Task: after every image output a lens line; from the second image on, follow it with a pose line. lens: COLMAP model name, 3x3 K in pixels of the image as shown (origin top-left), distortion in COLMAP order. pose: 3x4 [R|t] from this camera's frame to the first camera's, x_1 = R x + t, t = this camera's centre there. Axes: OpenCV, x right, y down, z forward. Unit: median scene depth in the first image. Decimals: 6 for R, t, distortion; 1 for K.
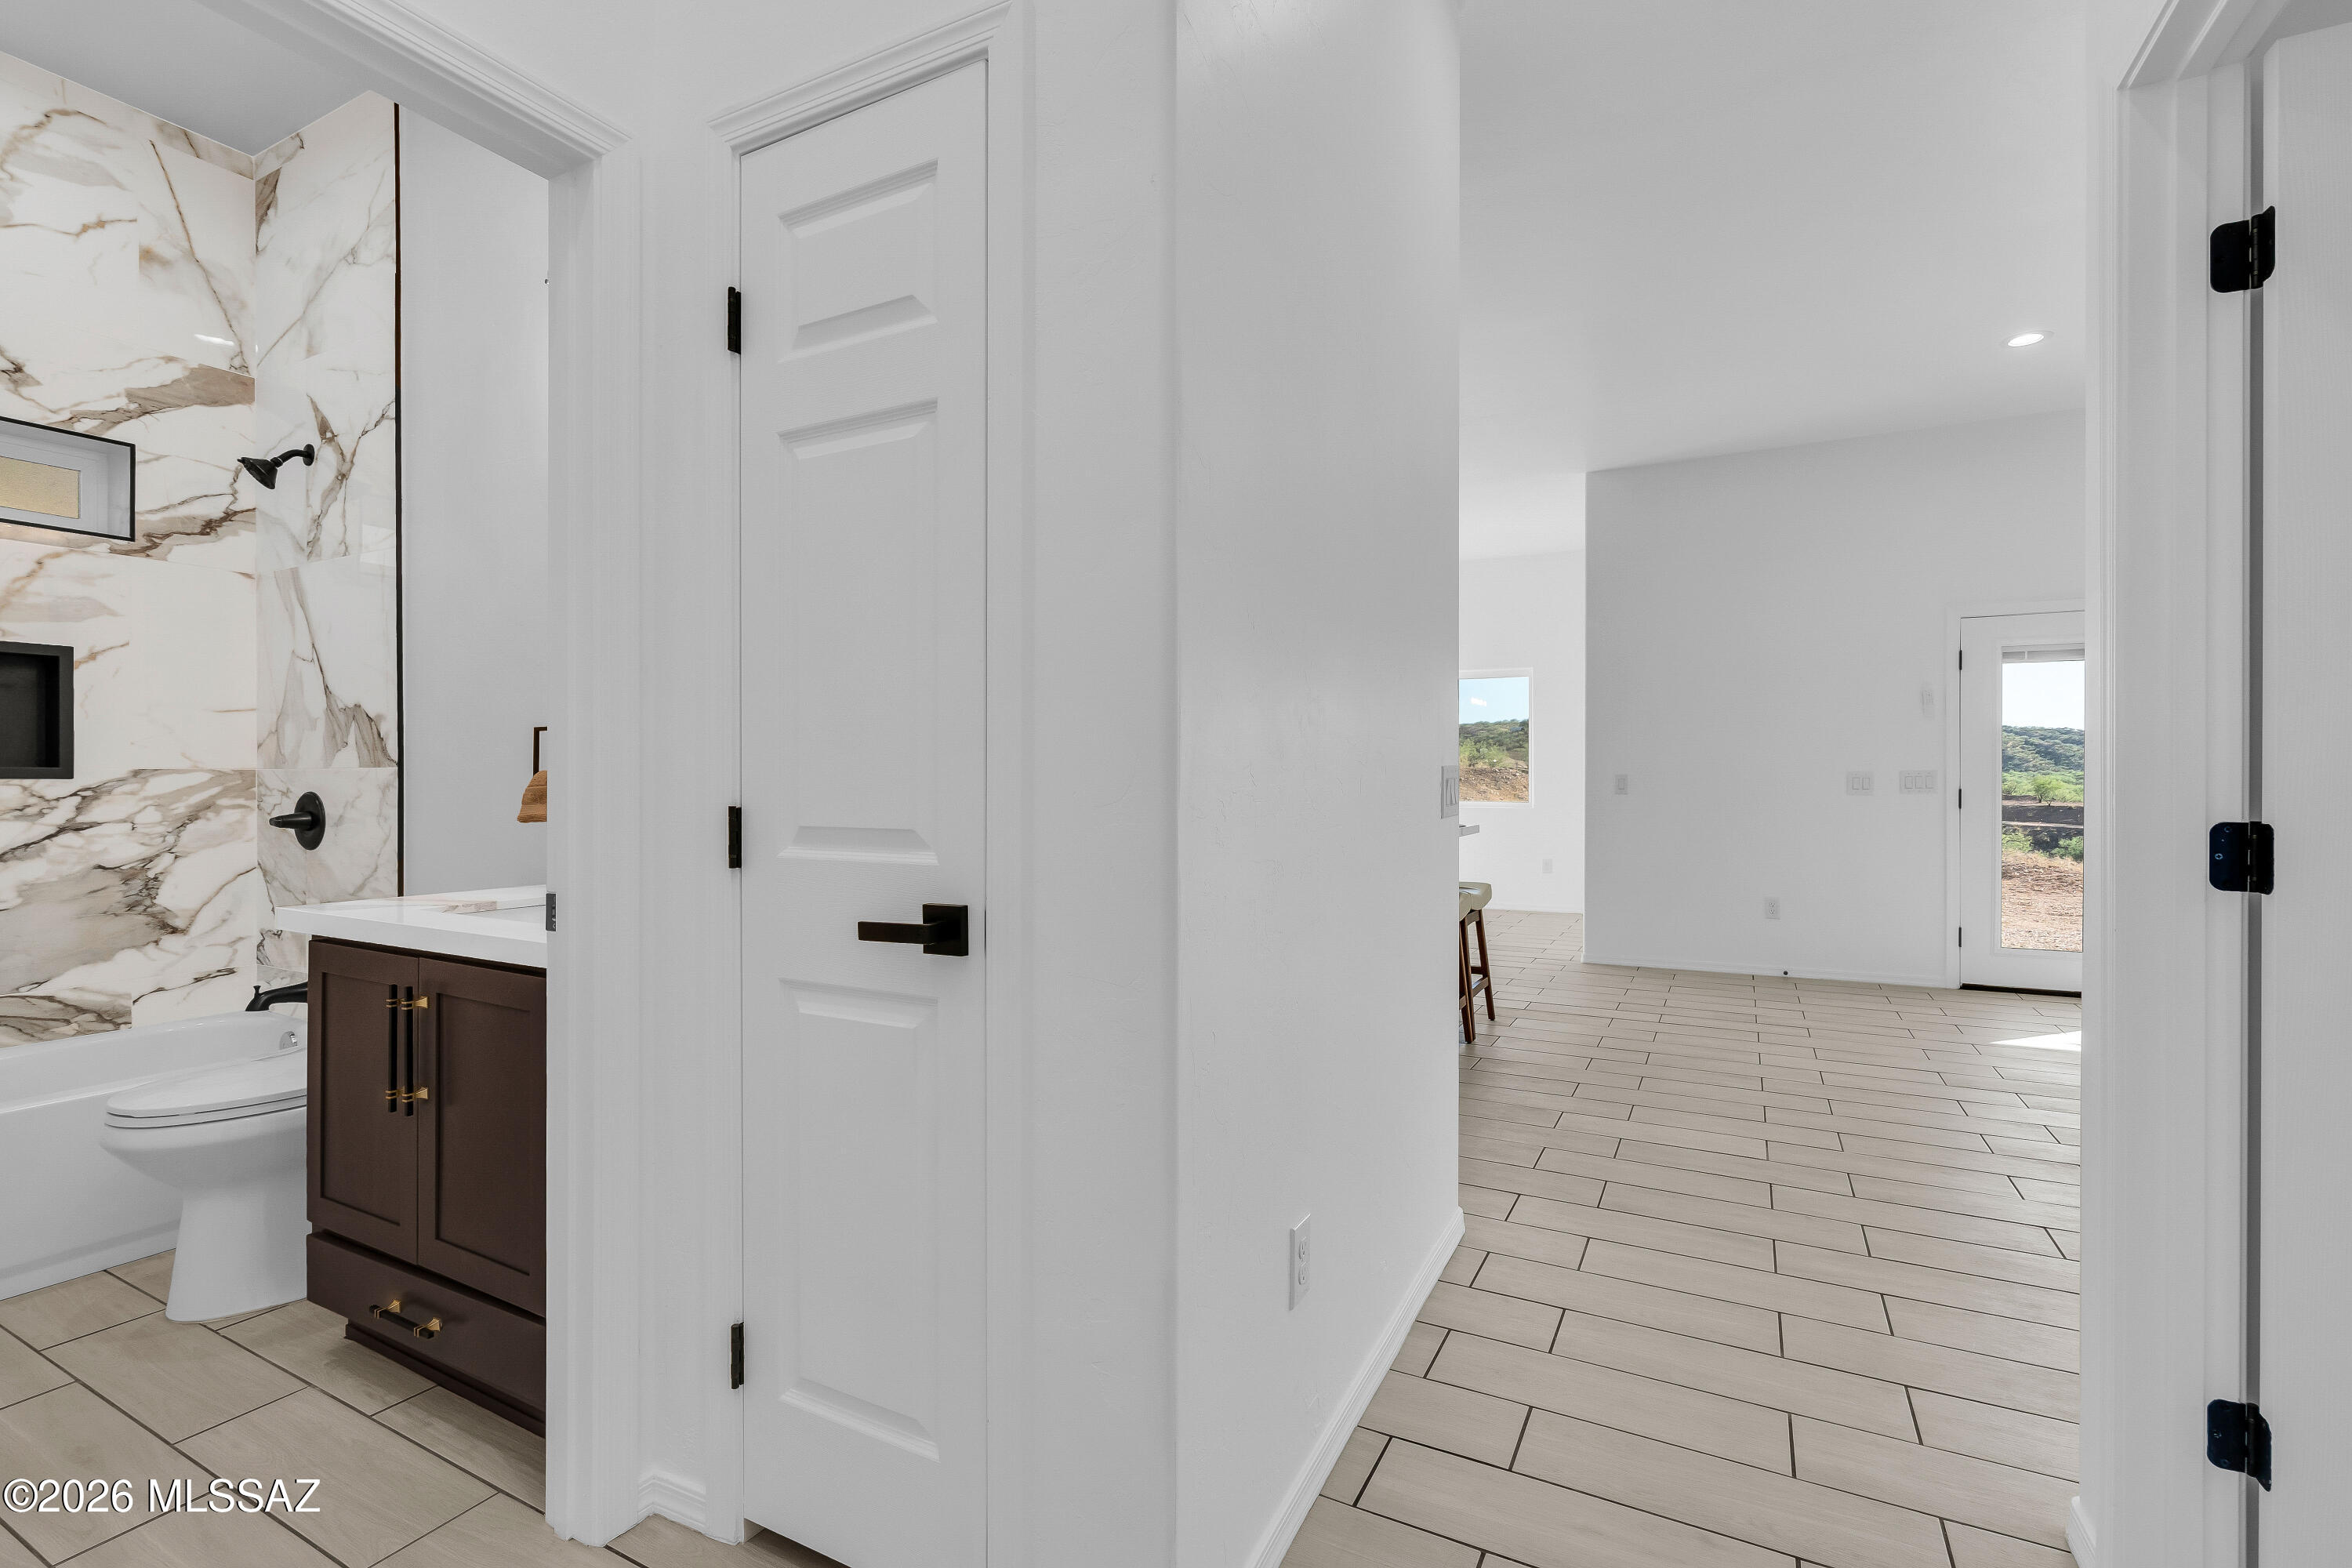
lens RADIAL K [[1073.9, 0, 1165.6], [0, 1073.9, 786.1], [0, 0, 1]] dist [-0.002228, -0.000443]
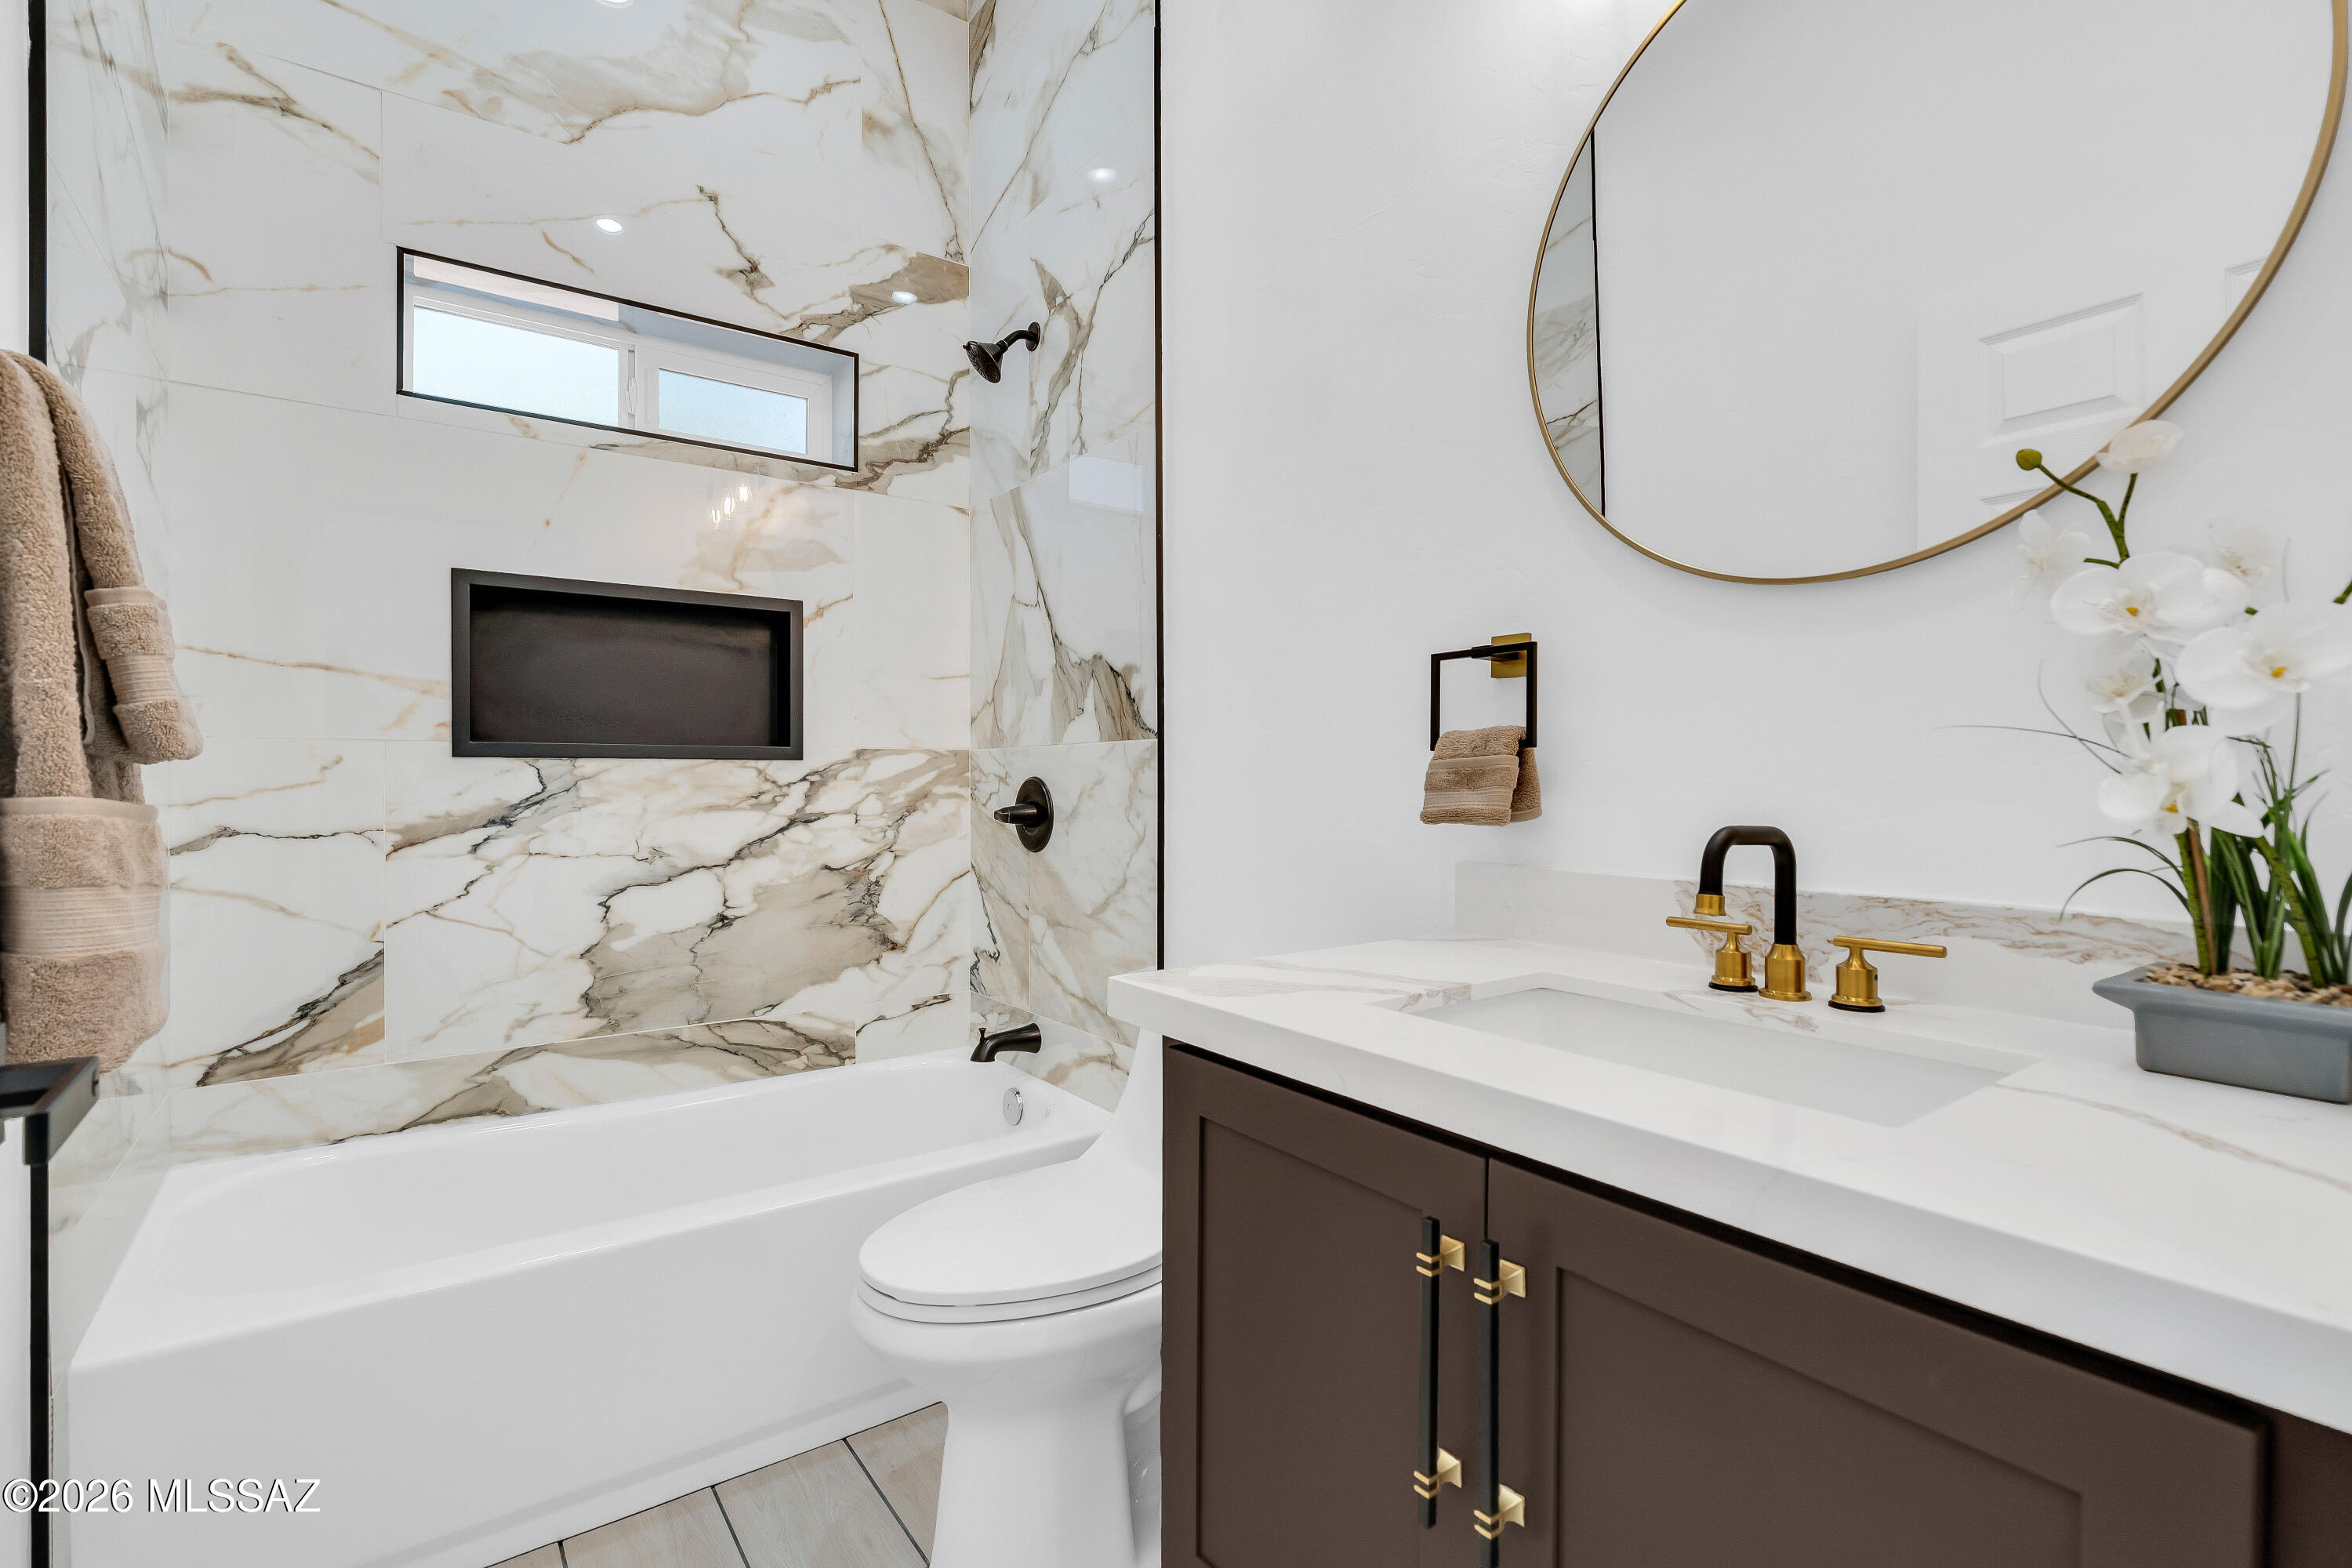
lens RADIAL K [[1073.9, 0, 1165.6], [0, 1073.9, 786.1], [0, 0, 1]] dist [-0.002228, -0.000443]
pose [[0.900145, 0.001386, -0.435588, -0.390972], [-0.000907, 0.999999, 0.001307, 0.011397], [0.435589, -0.000782, 0.900145, 0.361011]]
